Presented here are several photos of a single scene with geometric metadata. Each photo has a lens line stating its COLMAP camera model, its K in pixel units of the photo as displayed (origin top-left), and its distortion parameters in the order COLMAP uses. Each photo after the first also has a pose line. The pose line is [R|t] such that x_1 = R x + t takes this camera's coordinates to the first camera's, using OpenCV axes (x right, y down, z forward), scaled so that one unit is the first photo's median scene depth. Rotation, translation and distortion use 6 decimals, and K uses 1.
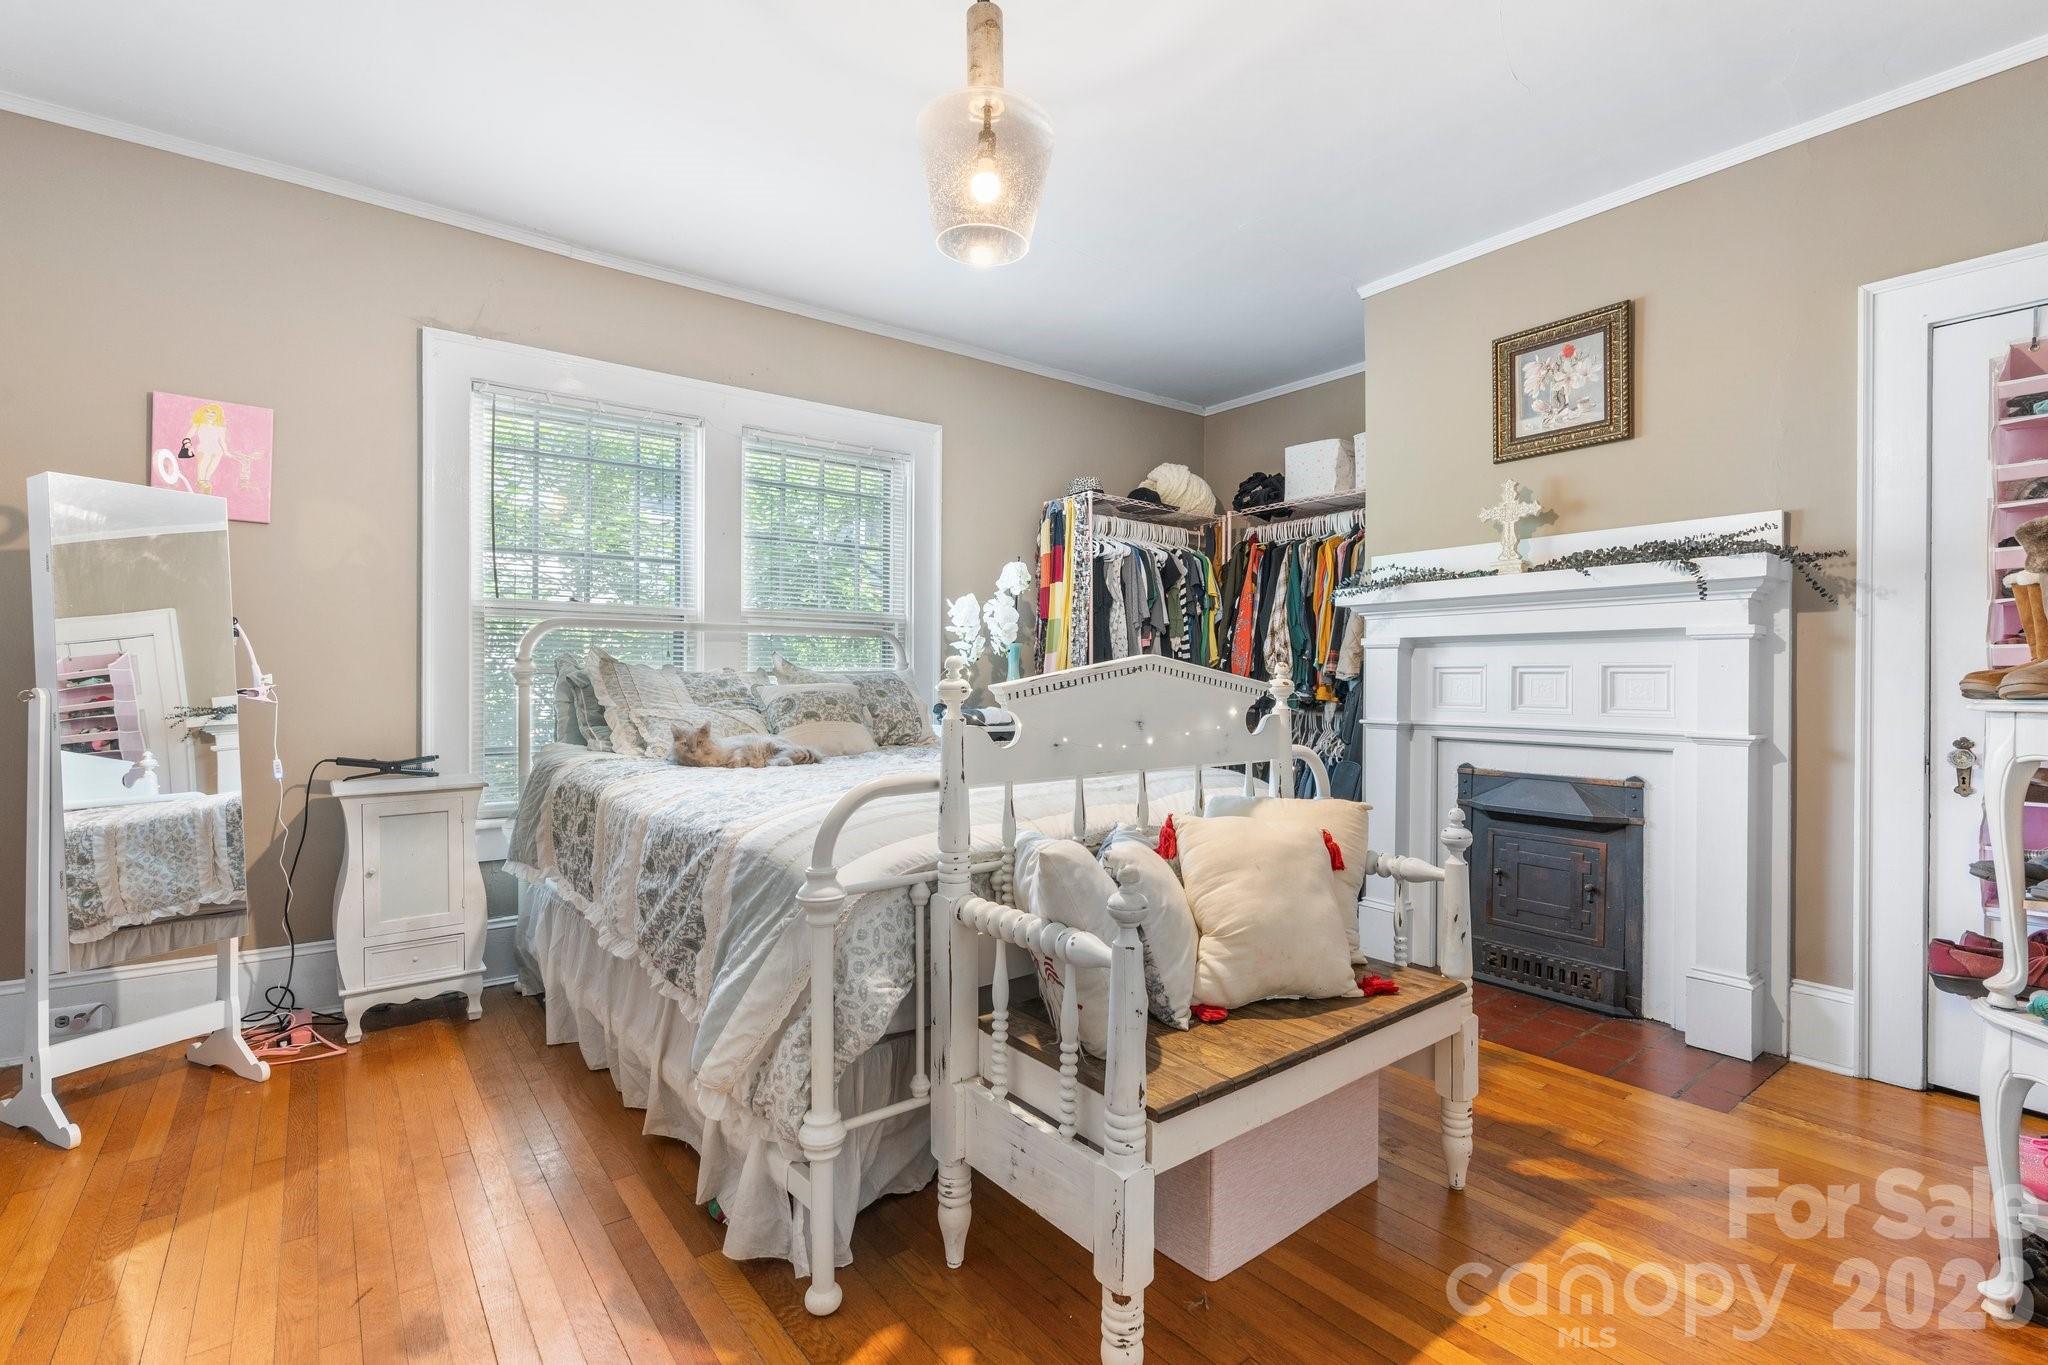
lens RADIAL K [[934.7, 0, 1025.8], [0, 934.7, 678.8], [0, 0, 1]] dist [0.000454, 0.000231]
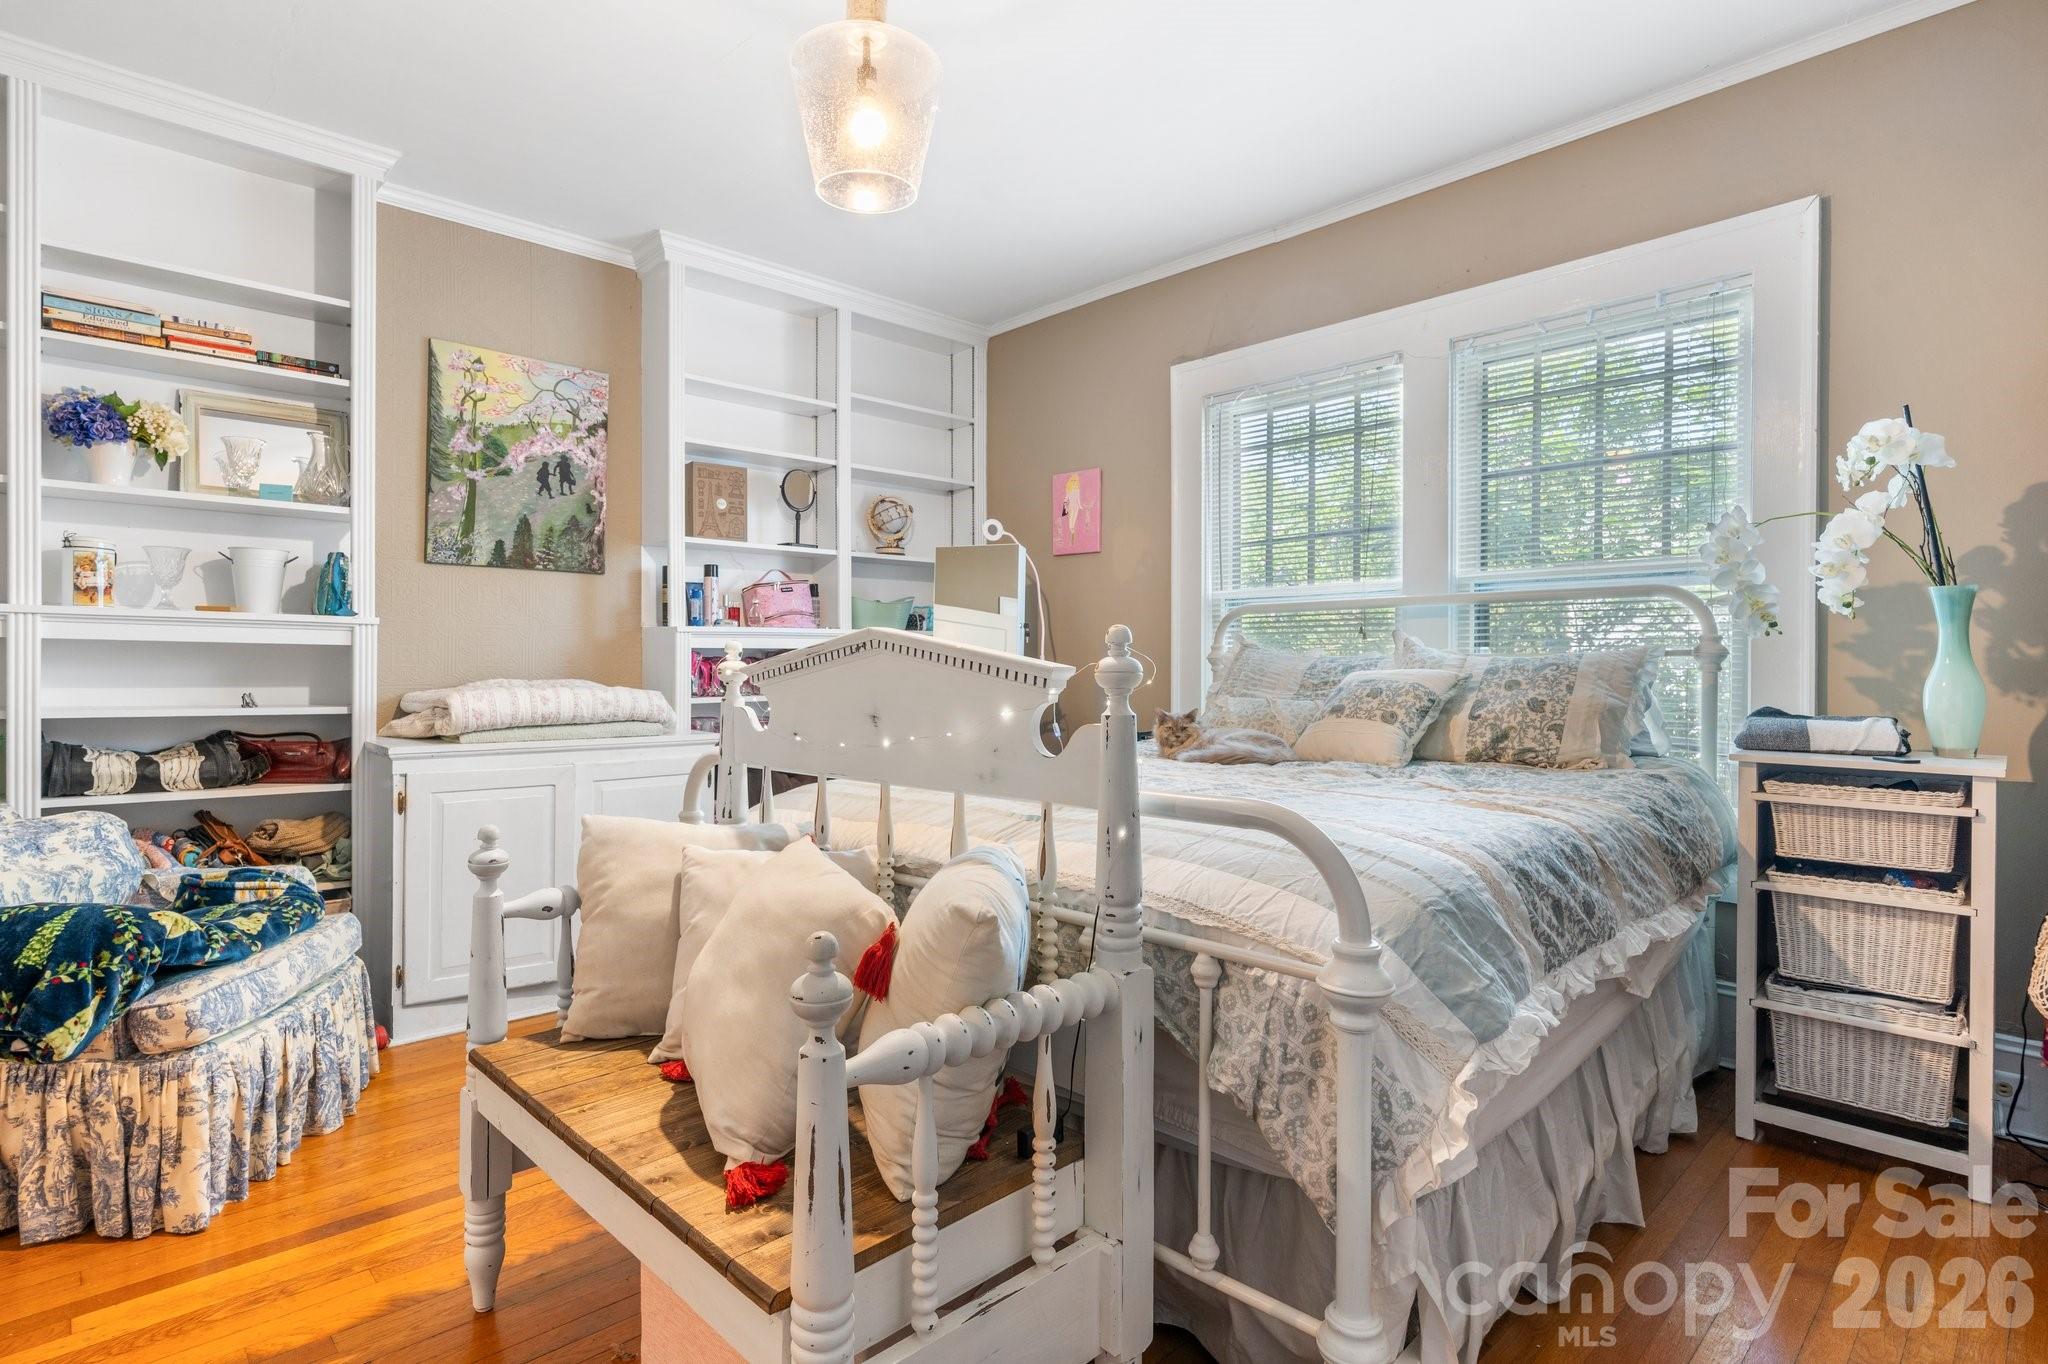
lens RADIAL K [[1042.2, 0, 1023.3], [0, 1042.2, 675.9], [0, 0, 1]] dist [0.006905, 0.000249]
pose [[0.107167, 0.006213, -0.994222, 0.877508], [-0.004684, 0.999973, 0.005744, 0.007386], [0.994230, 0.004042, 0.107193, 0.930407]]
